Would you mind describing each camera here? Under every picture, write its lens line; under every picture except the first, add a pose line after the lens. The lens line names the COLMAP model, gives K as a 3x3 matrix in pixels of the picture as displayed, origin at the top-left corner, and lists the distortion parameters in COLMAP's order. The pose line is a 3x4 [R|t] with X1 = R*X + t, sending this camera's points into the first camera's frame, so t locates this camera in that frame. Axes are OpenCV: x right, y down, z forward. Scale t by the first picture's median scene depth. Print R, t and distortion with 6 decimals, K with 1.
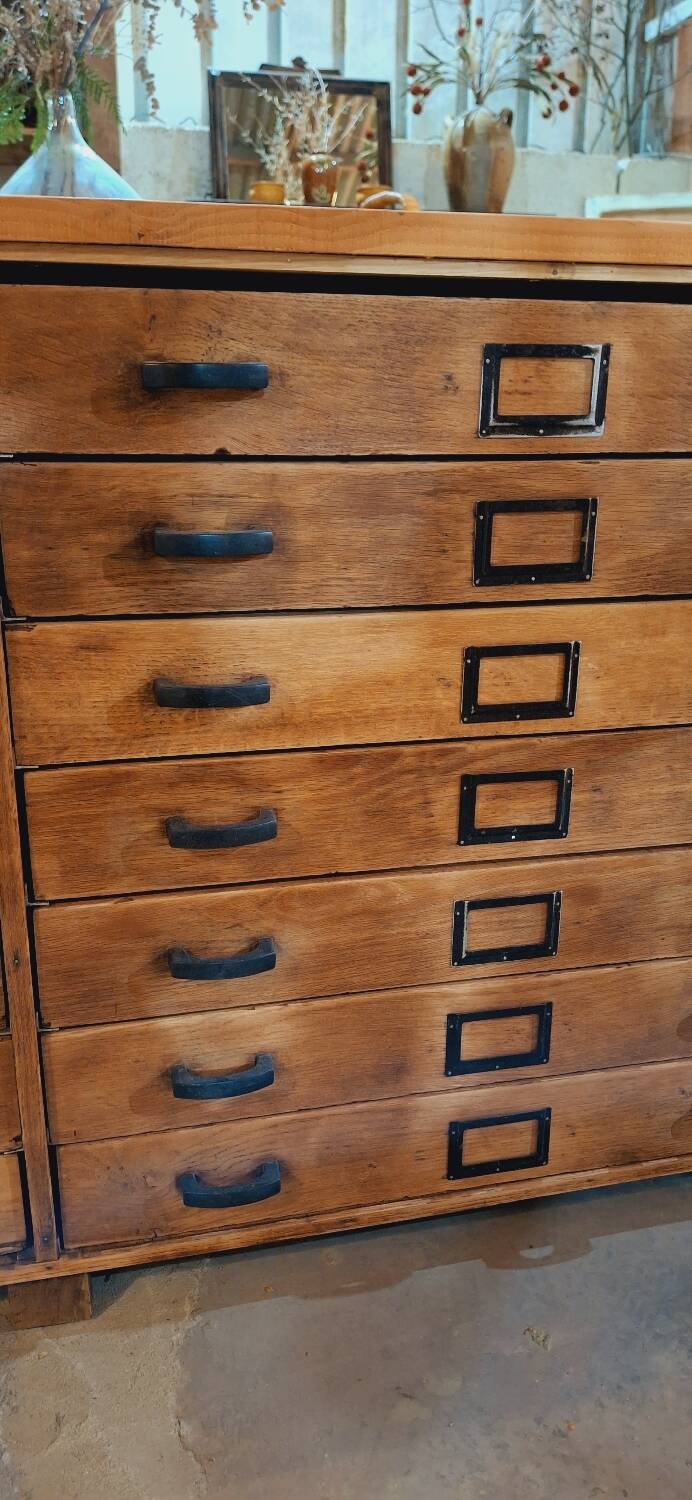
lens RADIAL K [[1094.1, 0, 351.2], [0, 1094.1, 736.1], [0, 0, 1]] dist [0.106592, -0.175727]
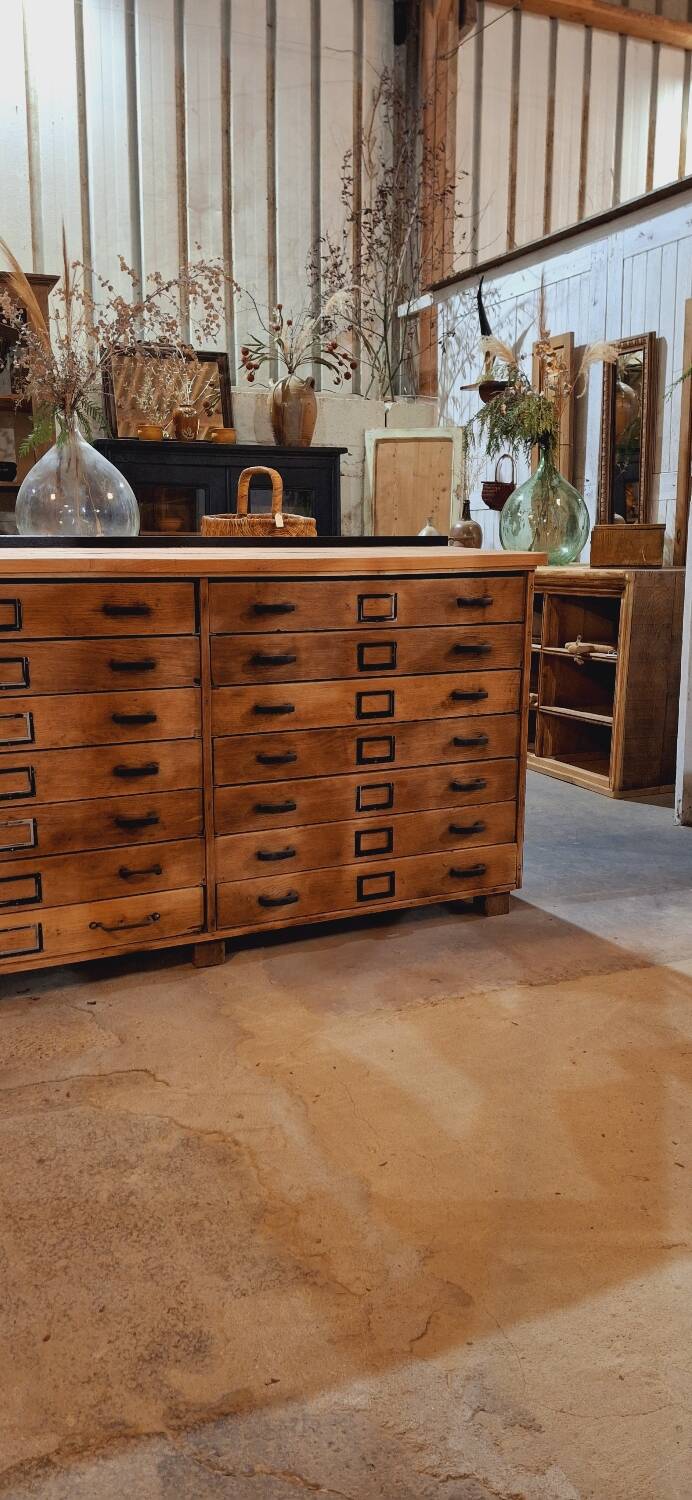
lens RADIAL K [[1094.1, 0, 376.2], [0, 1094.1, 732.4], [0, 0, 1]] dist [0.106592, -0.175727]
pose [[0.977910, -0.044182, 0.204304, -0.413409], [0.067848, 0.991577, -0.110322, 0.325688], [-0.197709, 0.121746, 0.972671, -1.701791]]
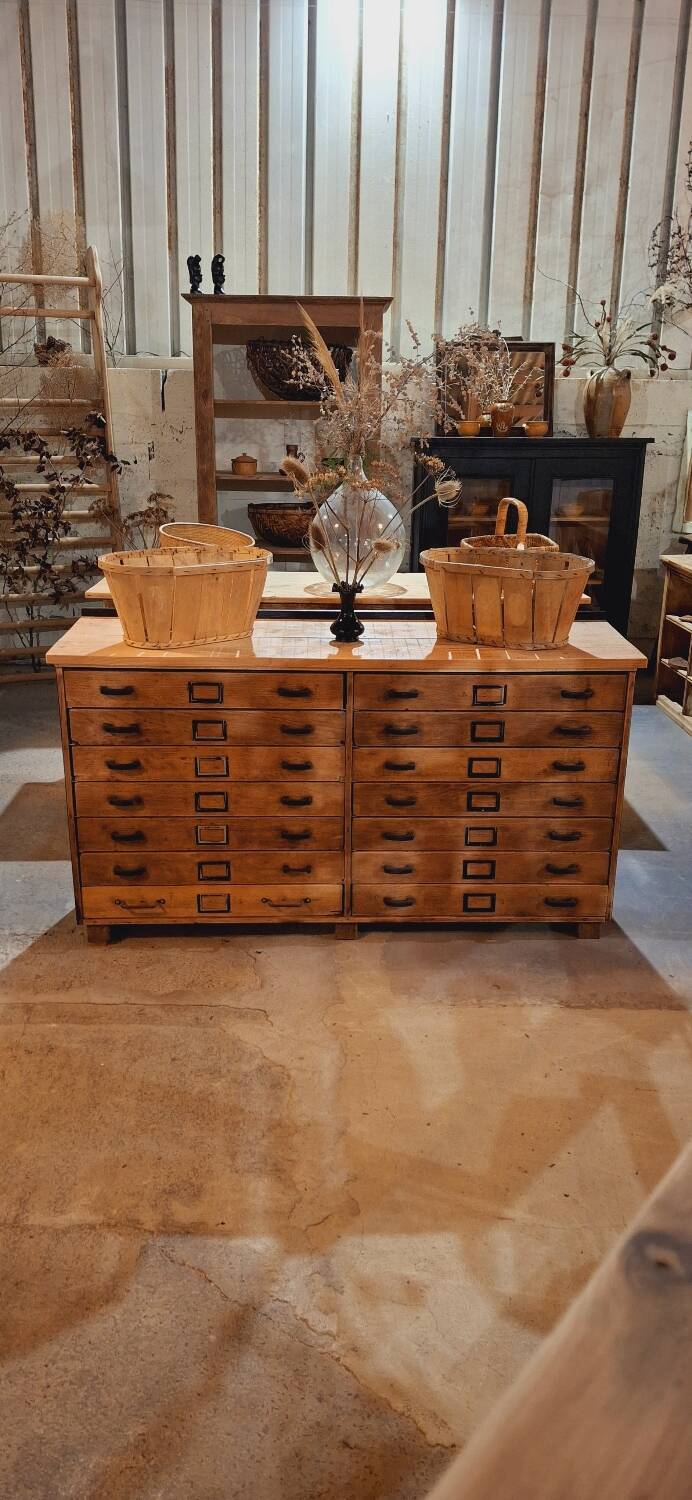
lens RADIAL K [[1099.4, 0, 359.1], [0, 1099.4, 749.0], [0, 0, 1]] dist [0.099372, -0.149903]
pose [[0.981026, 0.065099, -0.182621, 0.394659], [-0.063585, 0.997876, 0.014138, -0.131535], [0.183154, -0.002258, 0.983082, -2.592631]]
